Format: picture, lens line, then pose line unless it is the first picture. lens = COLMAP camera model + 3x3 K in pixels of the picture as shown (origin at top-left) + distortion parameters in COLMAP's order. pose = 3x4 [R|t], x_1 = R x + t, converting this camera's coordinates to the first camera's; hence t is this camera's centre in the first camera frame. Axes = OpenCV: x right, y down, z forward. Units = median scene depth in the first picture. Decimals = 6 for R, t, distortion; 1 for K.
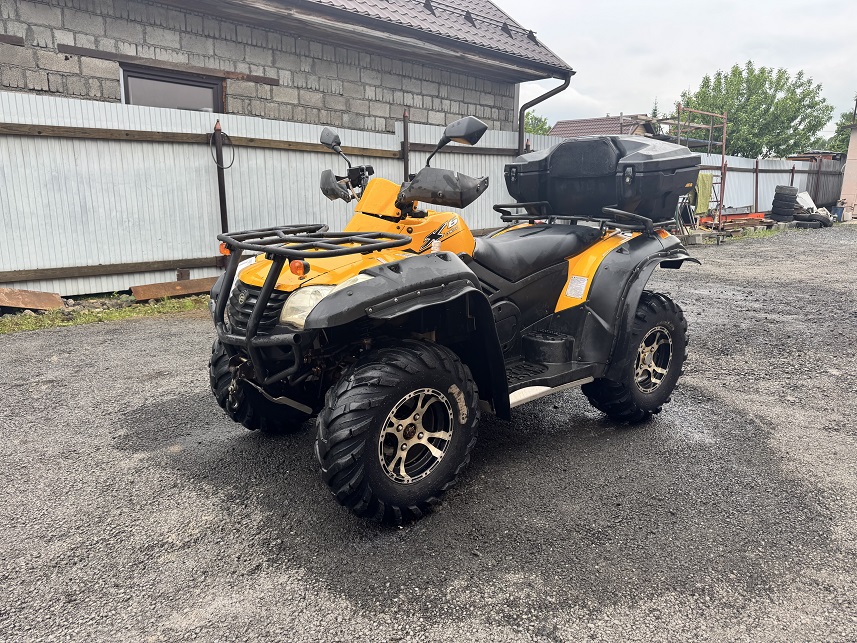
lens RADIAL K [[603.8, 0, 429.1], [0, 603.8, 322.1], [0, 0, 1]] dist [0.017032, -0.014705]
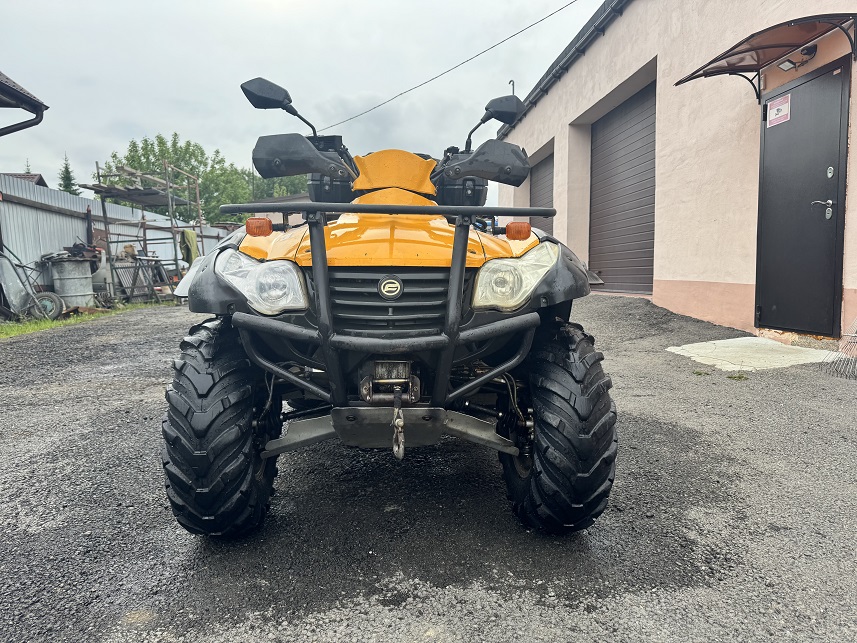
lens RADIAL K [[603.8, 0, 426.1], [0, 603.8, 324.6], [0, 0, 1]] dist [0.017032, -0.014705]
pose [[0.593819, -0.086486, 0.799937, -0.412112], [0.173875, 0.984508, -0.022632, 0.012410], [-0.785587, 0.152528, 0.599657, 0.285318]]
